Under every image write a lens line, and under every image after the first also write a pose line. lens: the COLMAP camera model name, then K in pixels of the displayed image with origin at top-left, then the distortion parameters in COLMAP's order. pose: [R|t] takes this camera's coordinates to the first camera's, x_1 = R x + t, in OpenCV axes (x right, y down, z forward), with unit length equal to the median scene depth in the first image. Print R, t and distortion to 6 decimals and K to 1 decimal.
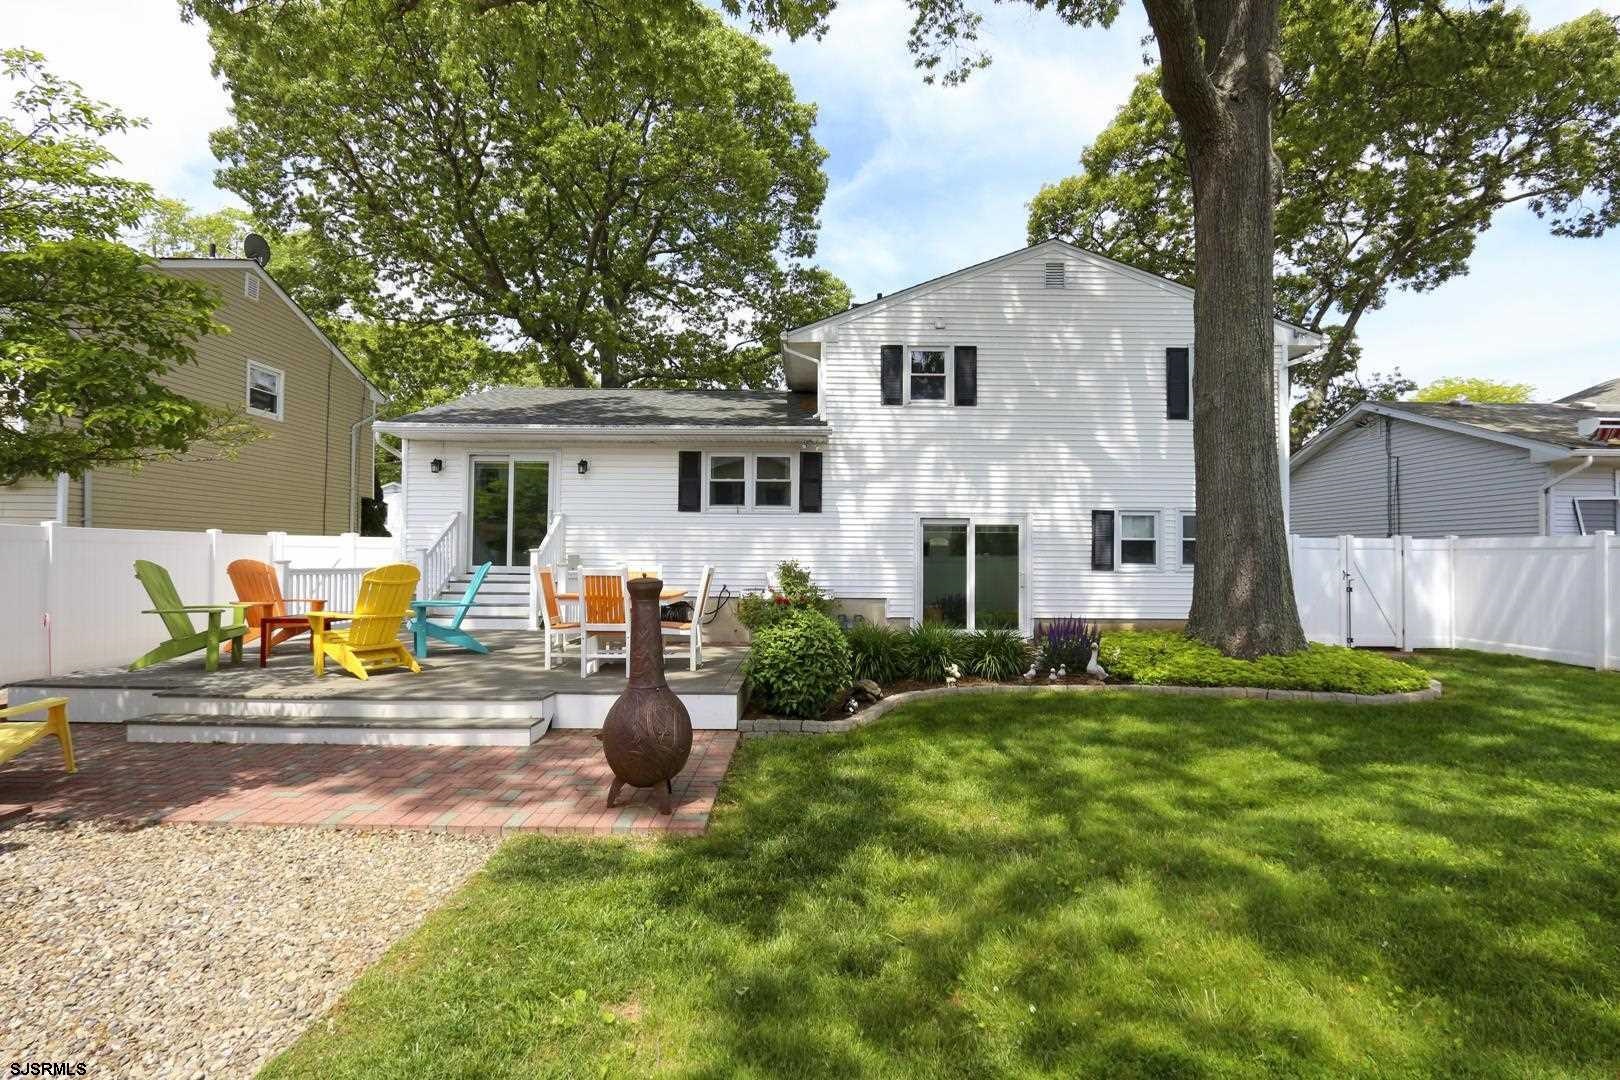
lens RADIAL K [[748.9, 0, 816.7], [0, 748.9, 539.1], [0, 0, 1]] dist [0.002958, 0.000216]
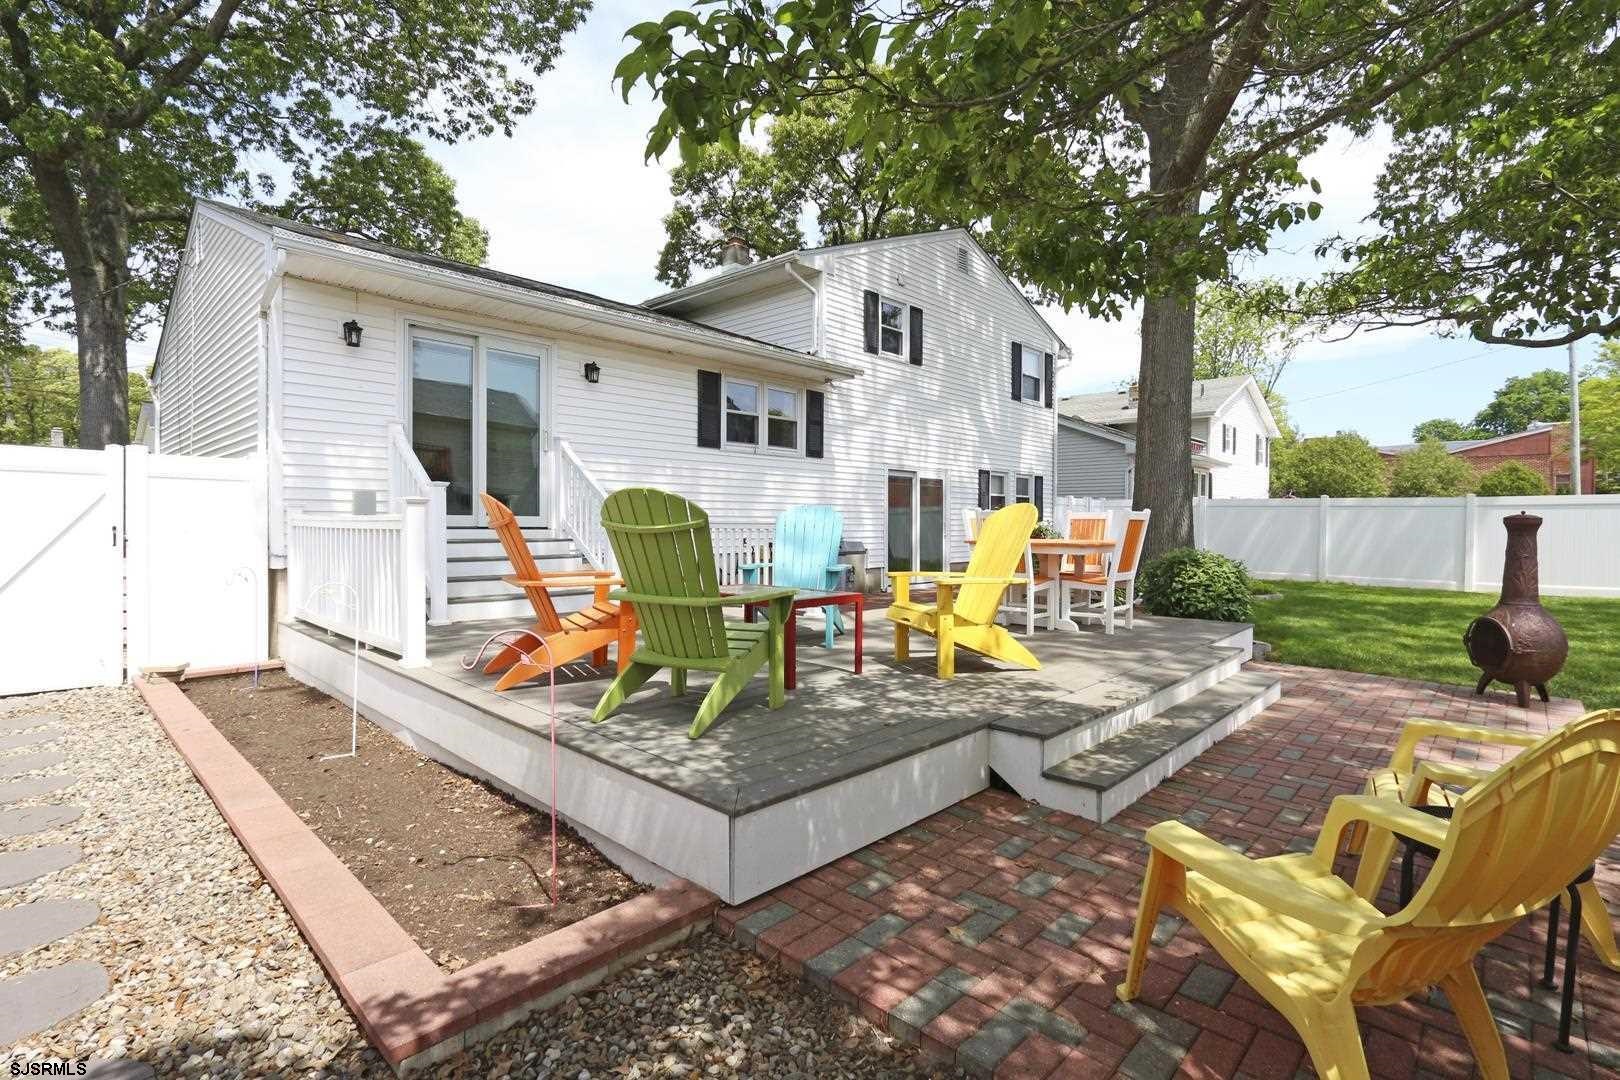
lens RADIAL K [[748.9, 0, 814.1], [0, 748.9, 537.0], [0, 0, 1]] dist [0.002958, 0.000216]
pose [[0.681447, -0.022220, 0.731530, -0.678619], [-0.014144, 0.998952, 0.043519, 0.021381], [-0.731731, -0.040002, 0.680419, 0.374301]]
